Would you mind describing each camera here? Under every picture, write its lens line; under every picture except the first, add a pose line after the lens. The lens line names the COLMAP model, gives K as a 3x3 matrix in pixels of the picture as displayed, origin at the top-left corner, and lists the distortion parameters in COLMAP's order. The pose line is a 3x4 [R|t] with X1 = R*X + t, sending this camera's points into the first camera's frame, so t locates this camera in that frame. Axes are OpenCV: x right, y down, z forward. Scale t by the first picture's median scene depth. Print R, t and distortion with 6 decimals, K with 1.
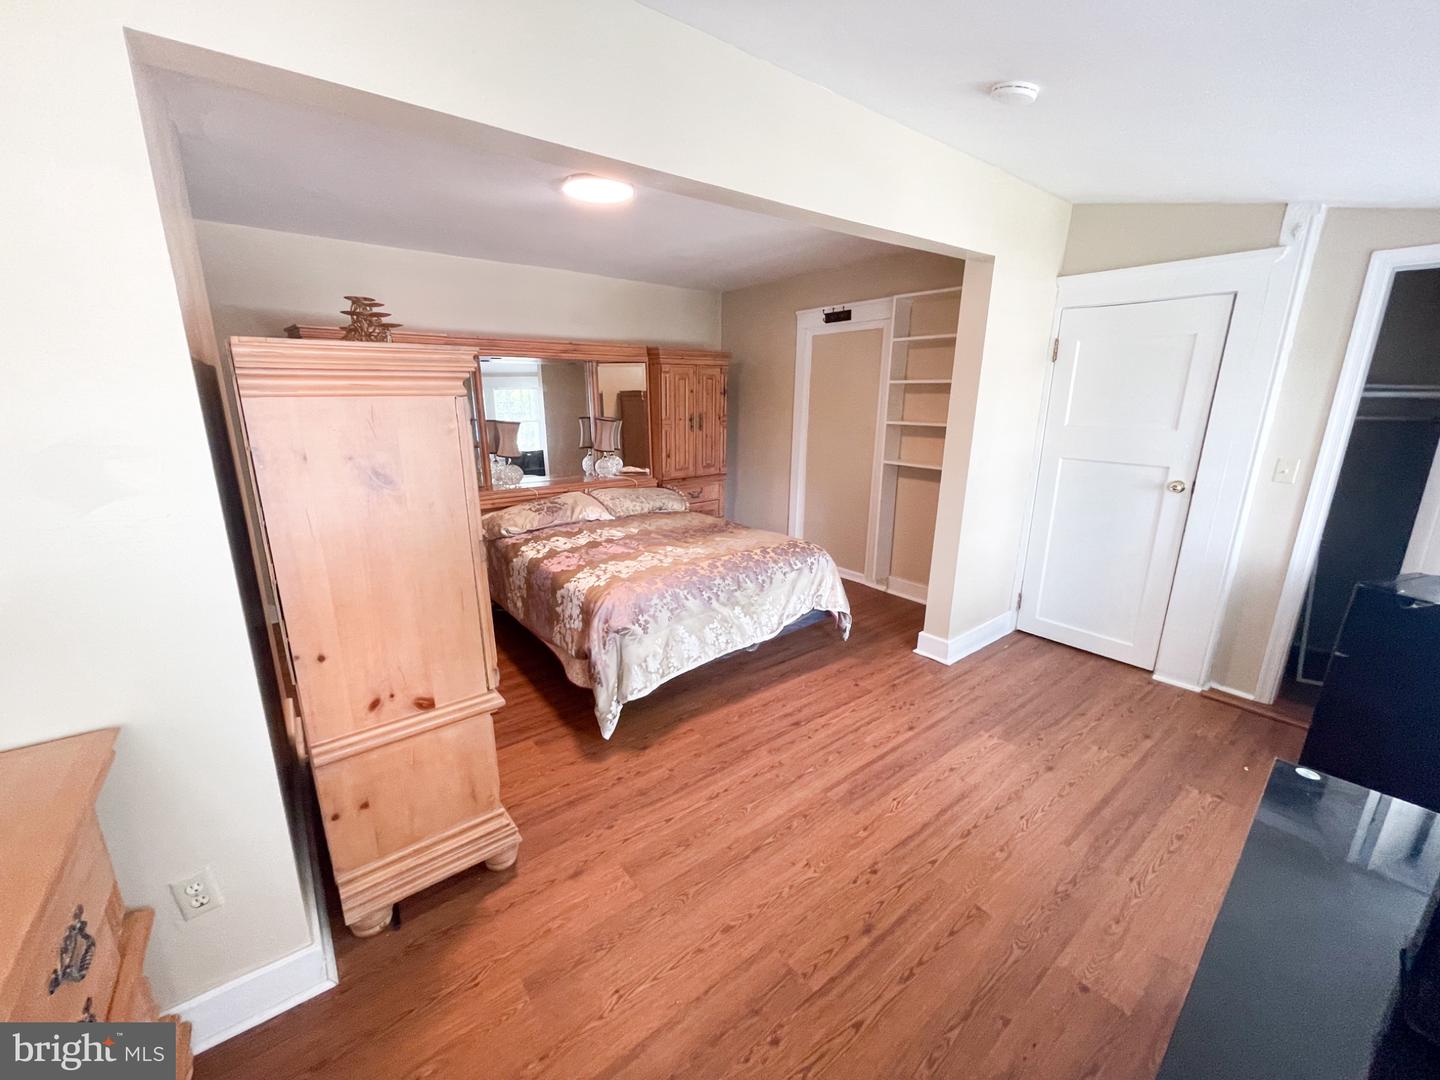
lens RADIAL K [[578.7, 0, 723.3], [0, 578.7, 541.1], [0, 0, 1]] dist [-0.002044, -0.000200]
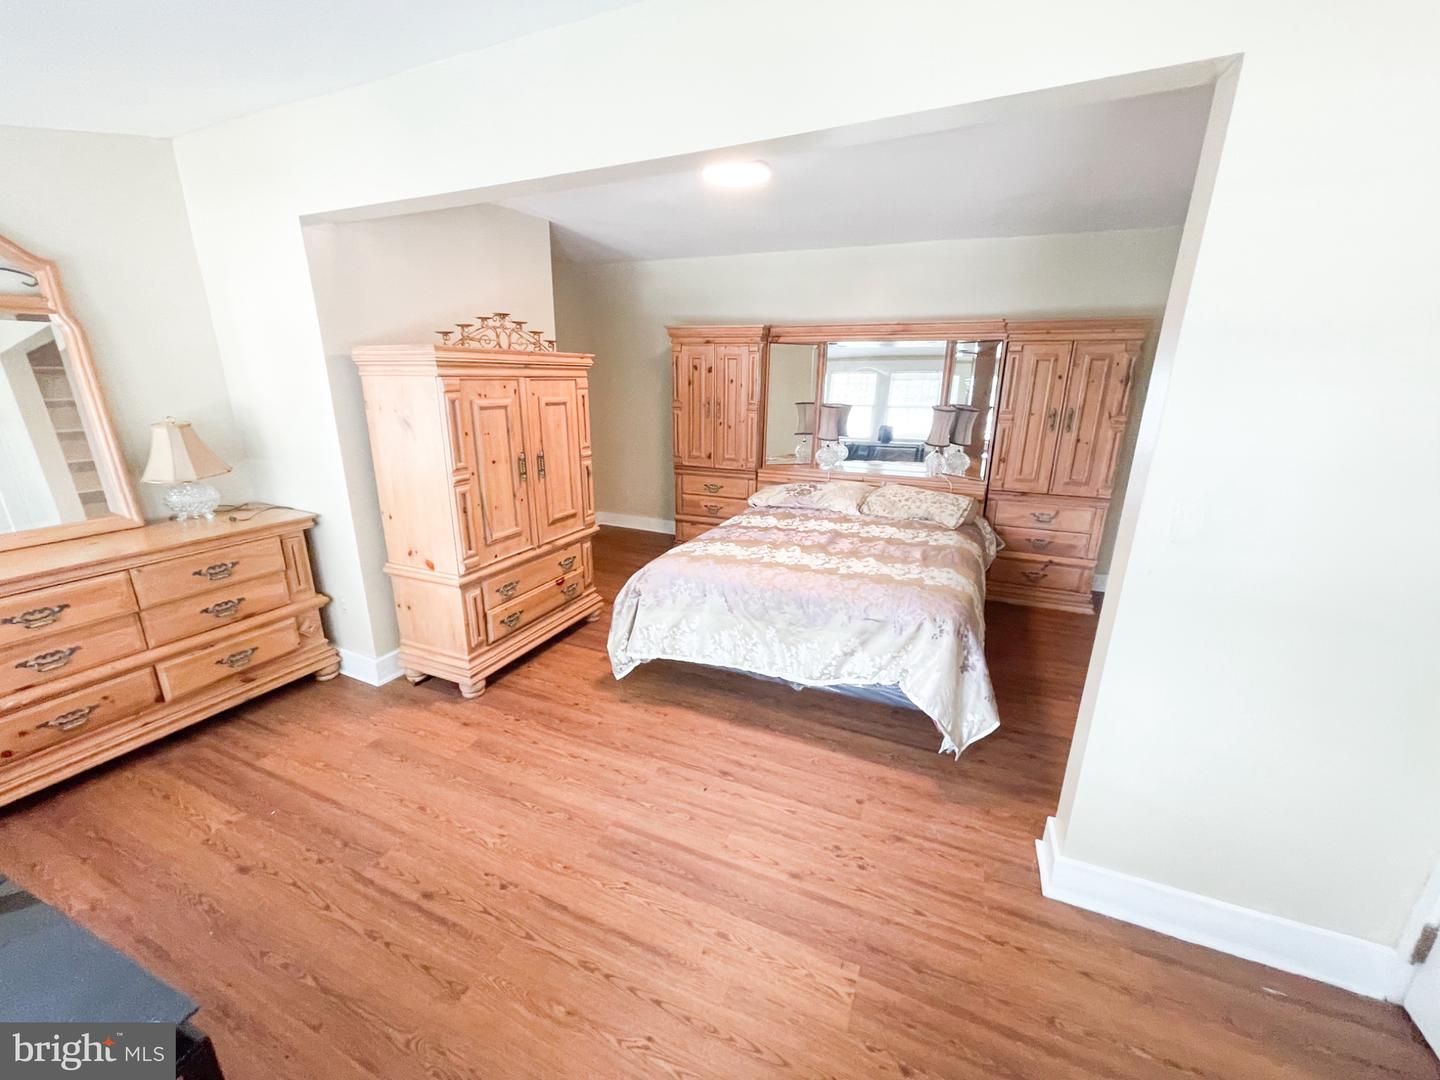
lens RADIAL K [[578.7, 0, 718.6], [0, 578.7, 543.7], [0, 0, 1]] dist [-0.002044, -0.000200]
pose [[0.461381, 0.252663, -0.850464, 0.828113], [-0.228732, 0.960061, 0.161135, -0.152686], [0.857210, 0.120183, 0.500746, 0.580552]]
